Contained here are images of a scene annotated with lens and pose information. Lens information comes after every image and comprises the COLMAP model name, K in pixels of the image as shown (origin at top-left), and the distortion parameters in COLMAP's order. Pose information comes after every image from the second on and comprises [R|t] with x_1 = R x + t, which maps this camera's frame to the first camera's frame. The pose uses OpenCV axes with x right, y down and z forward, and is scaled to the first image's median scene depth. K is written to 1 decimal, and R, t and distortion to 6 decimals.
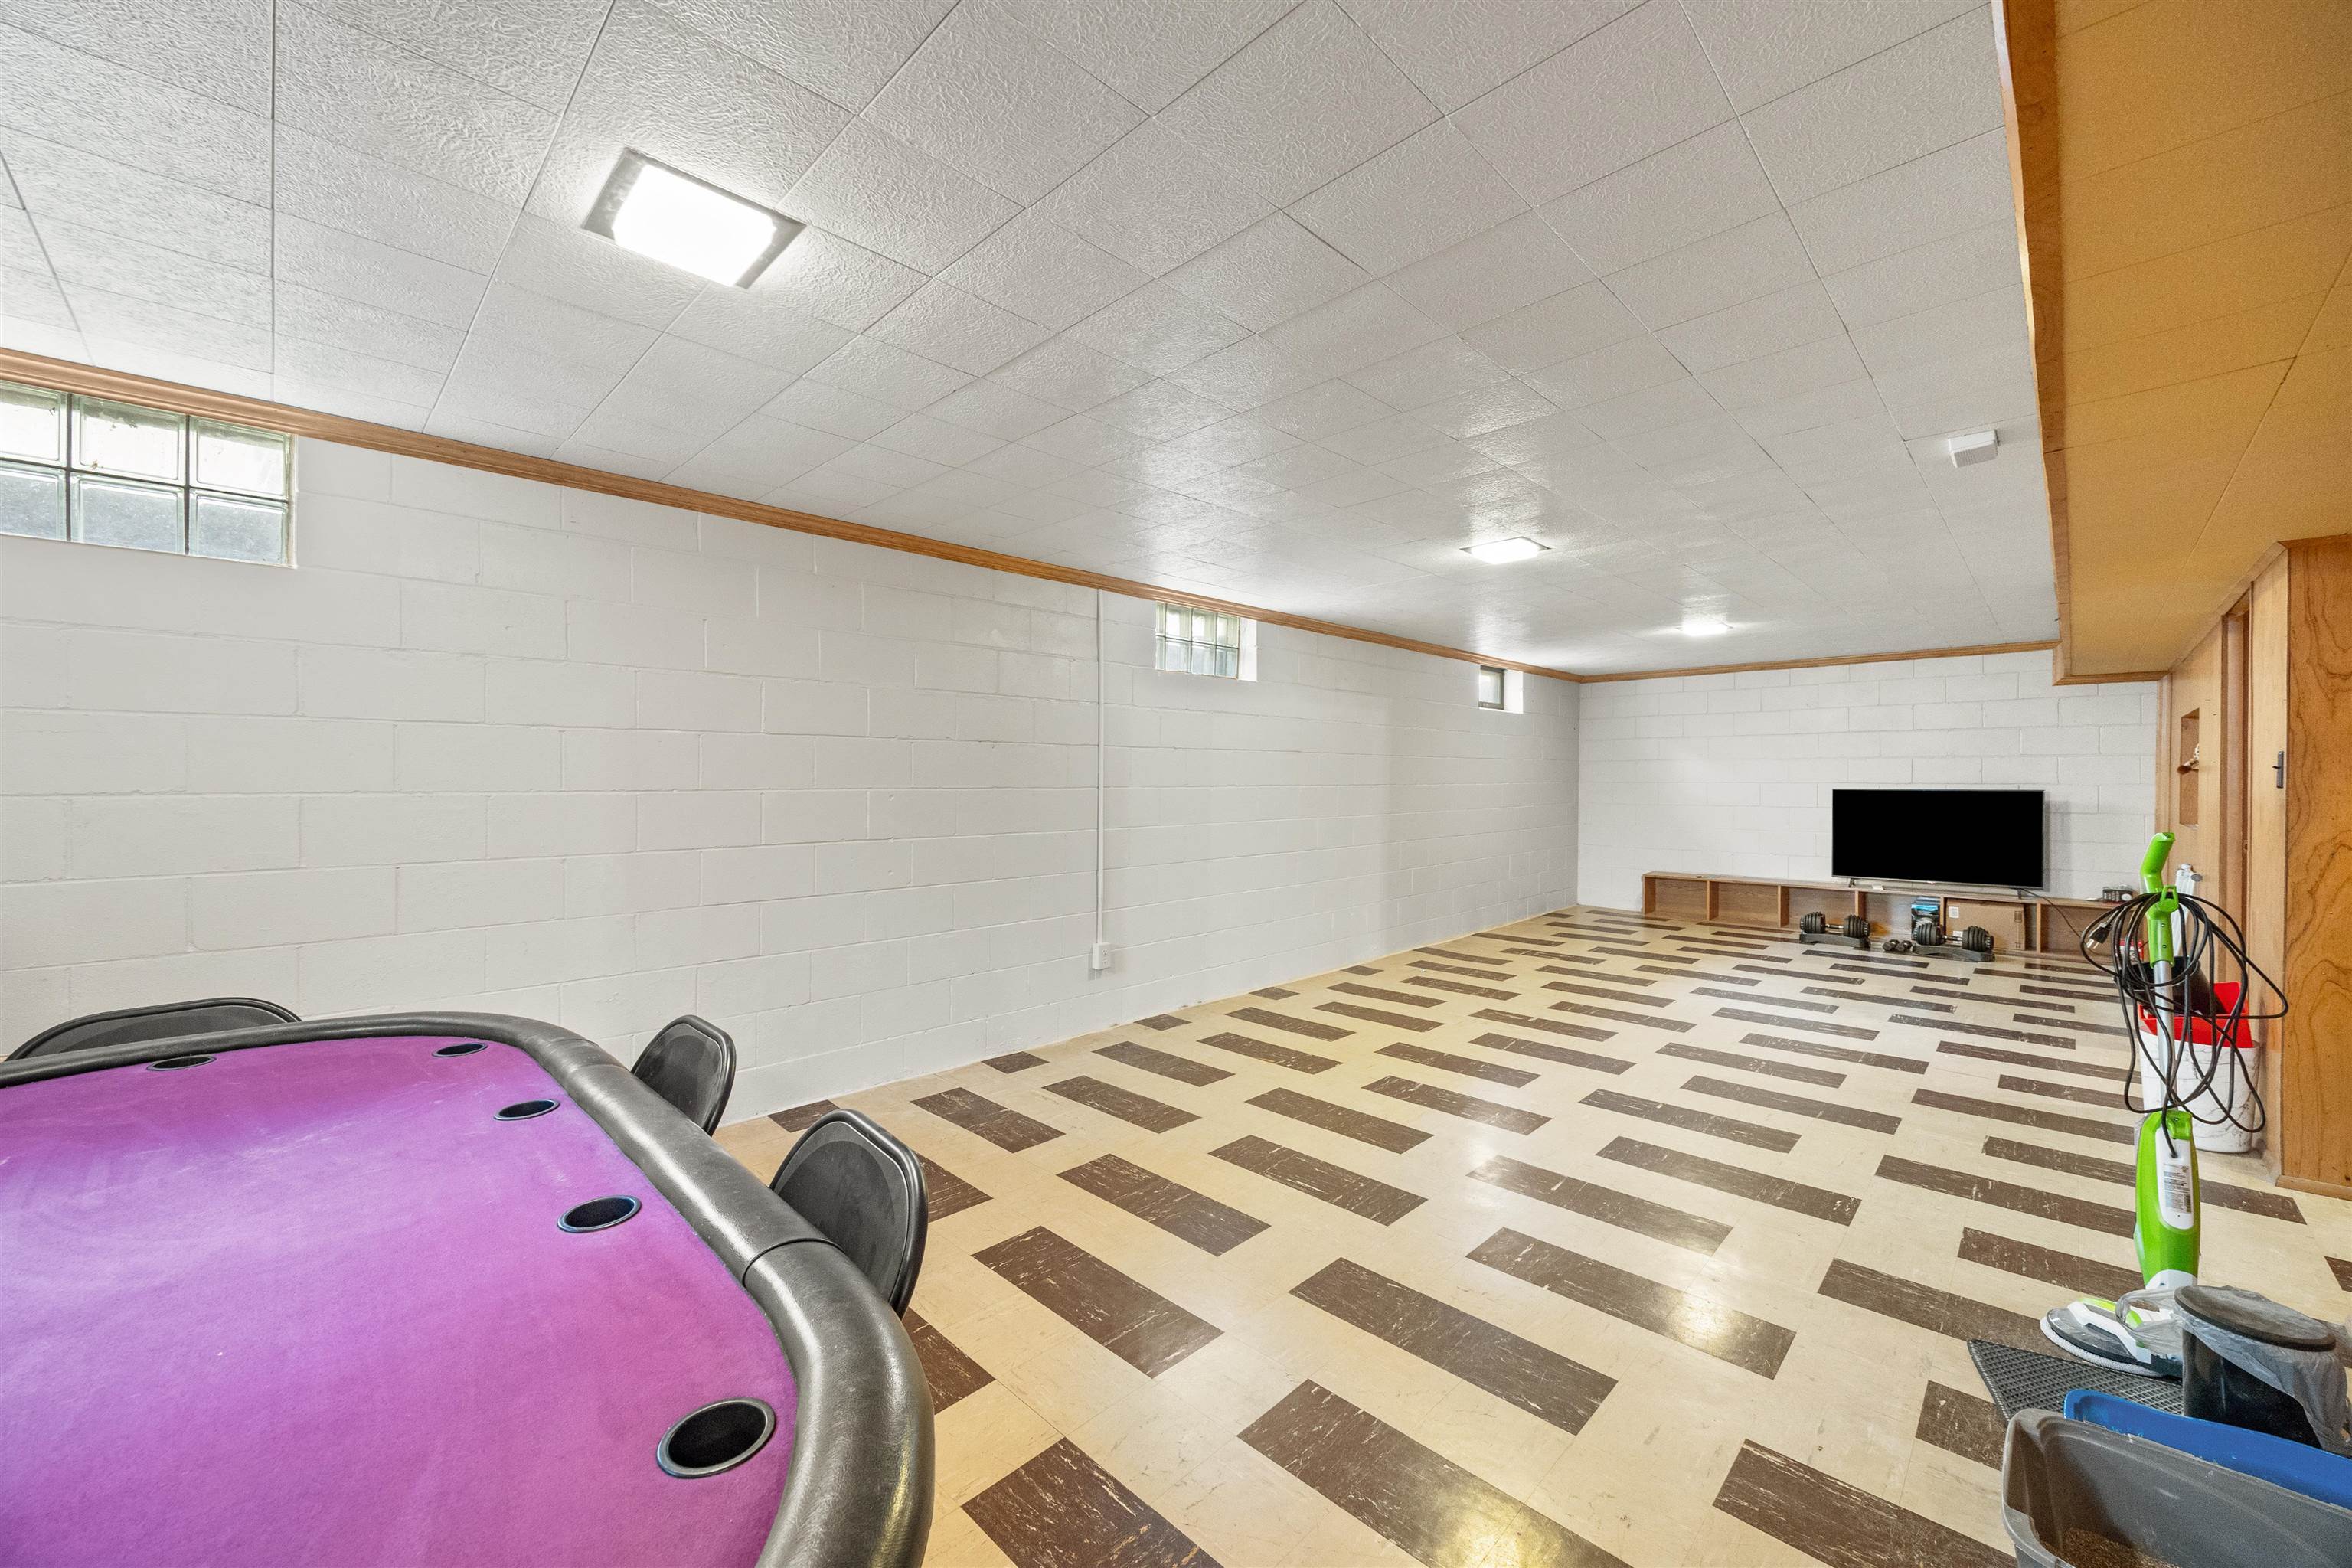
lens RADIAL K [[821.9, 0, 1176.0], [0, 821.9, 784.0], [0, 0, 1]] dist [-0.001006, -0.000059]
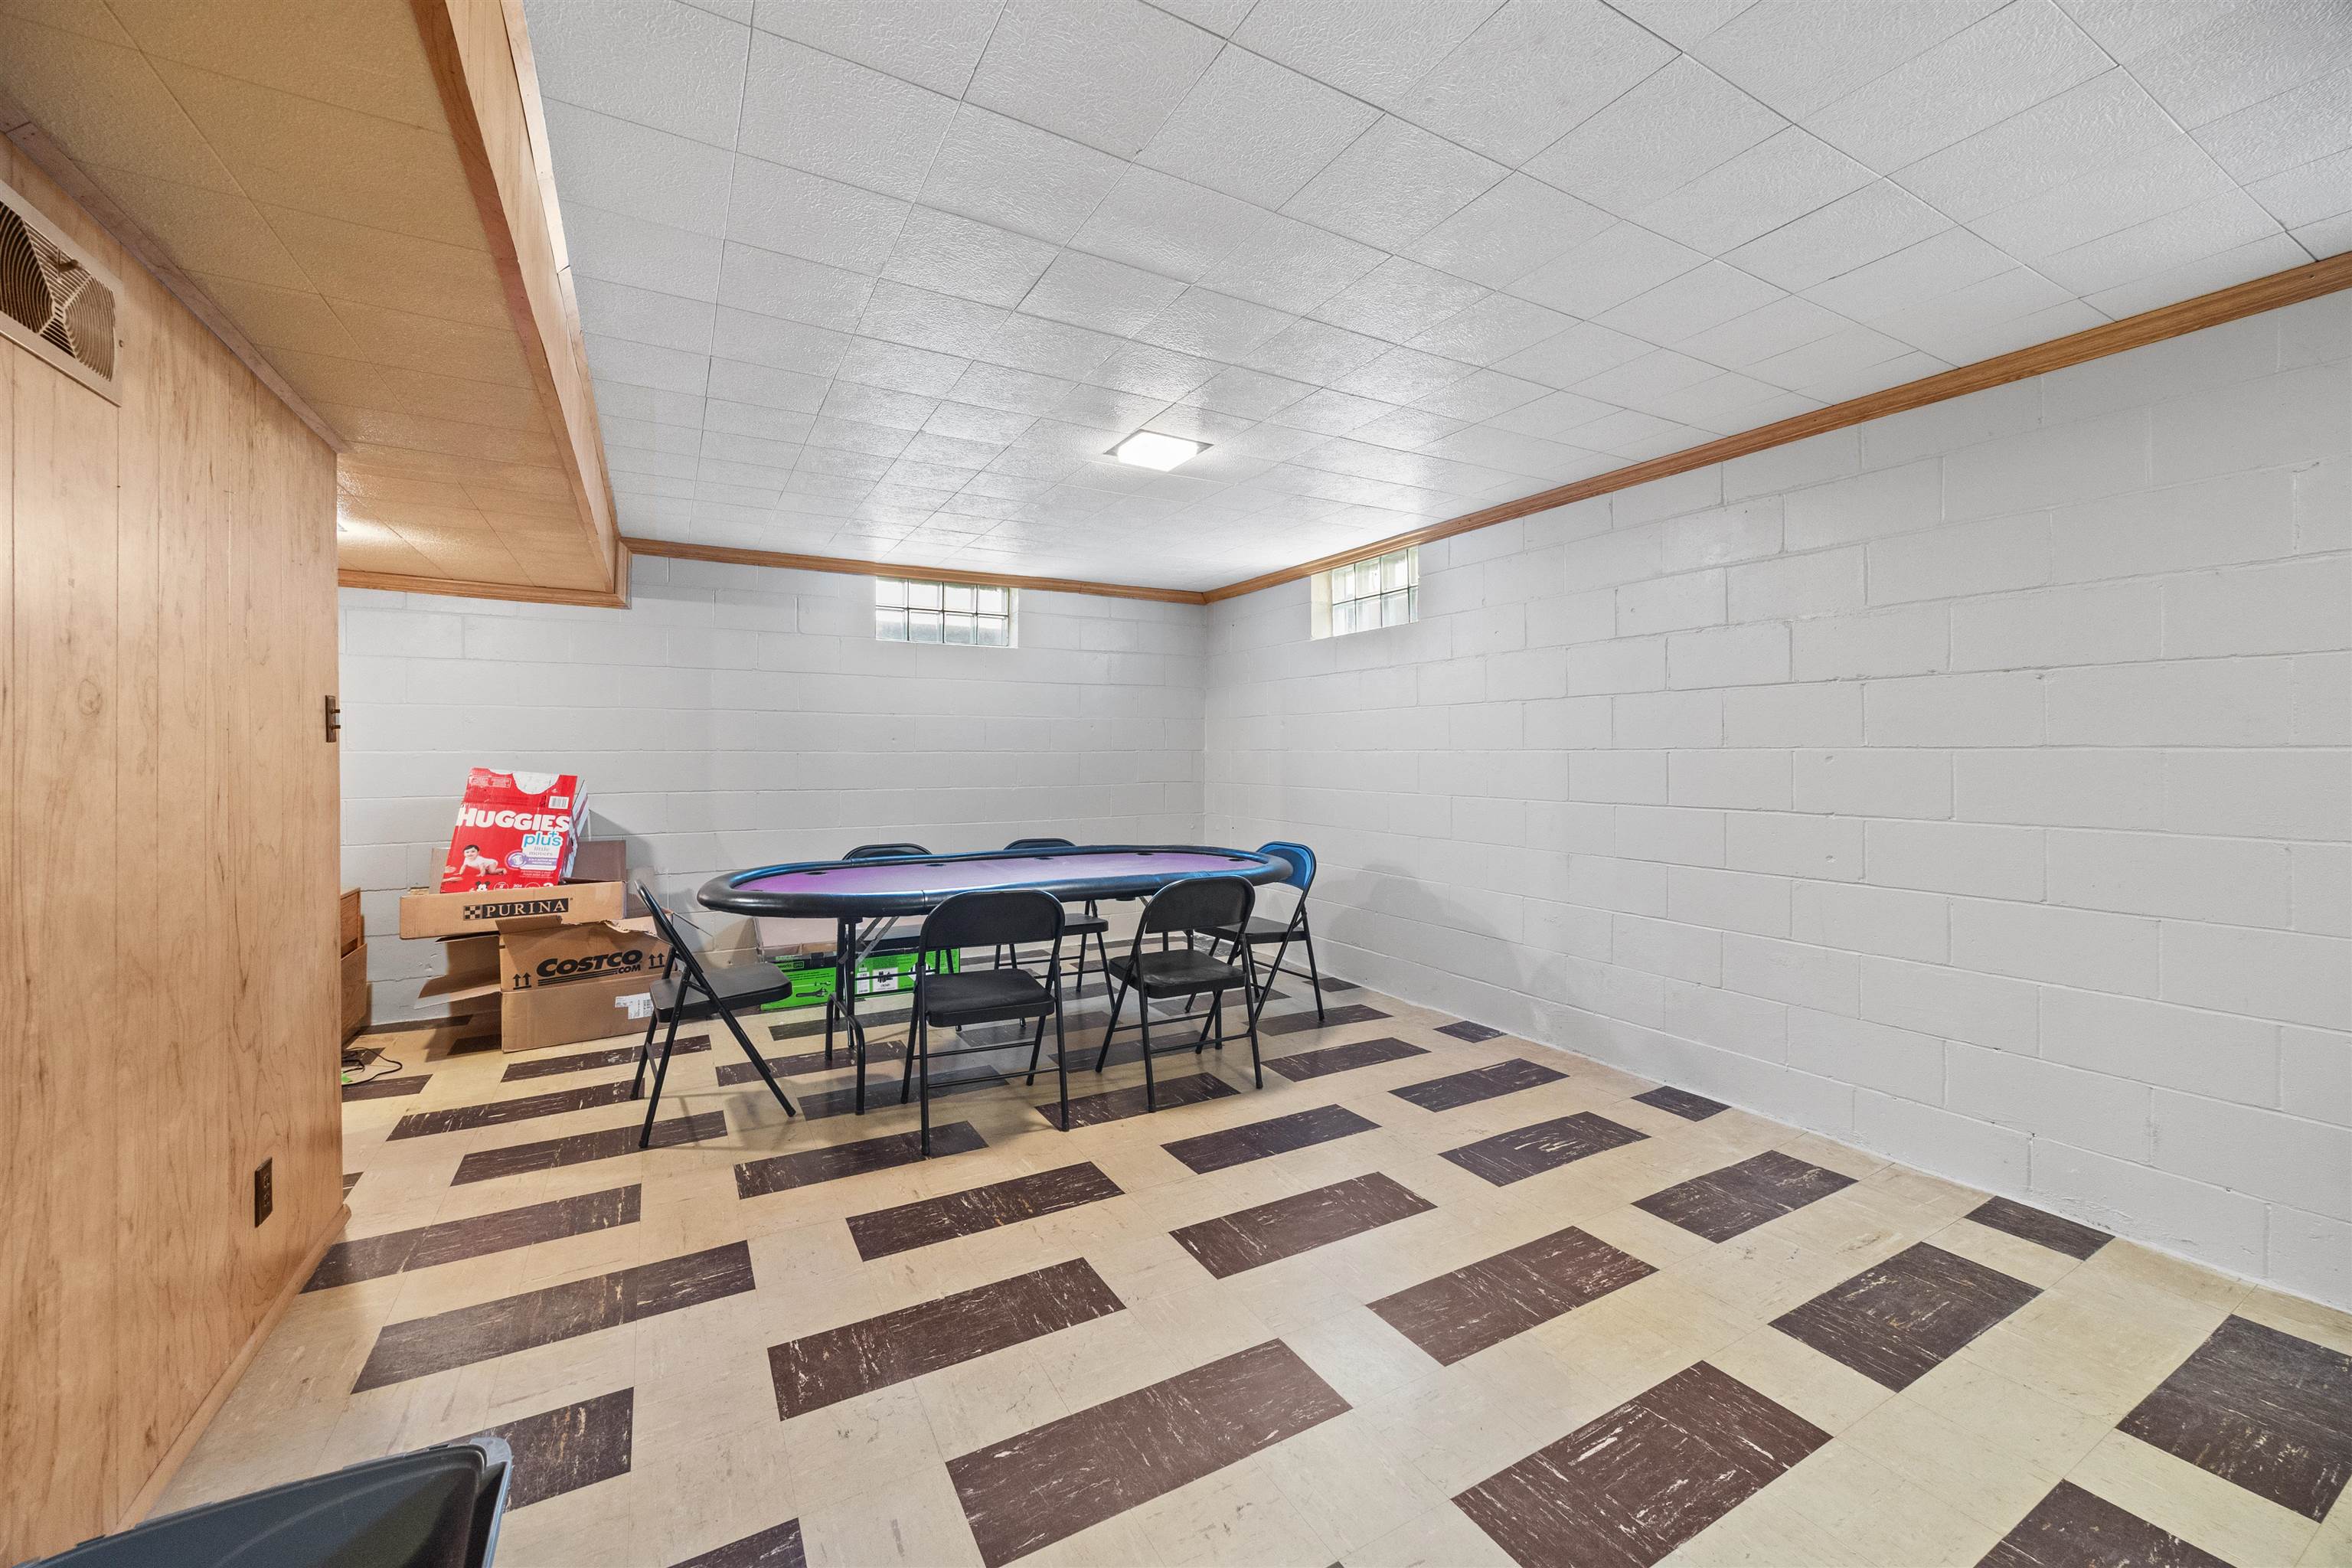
lens RADIAL K [[894.8, 0, 1160.3], [0, 894.8, 765.2], [0, 0, 1]] dist [-0.000265, -0.000199]
pose [[-0.227699, 0.009438, -0.973686, 0.755136], [-0.006953, 0.999912, 0.011318, 0.035838], [0.973707, 0.009348, -0.227614, 0.807293]]
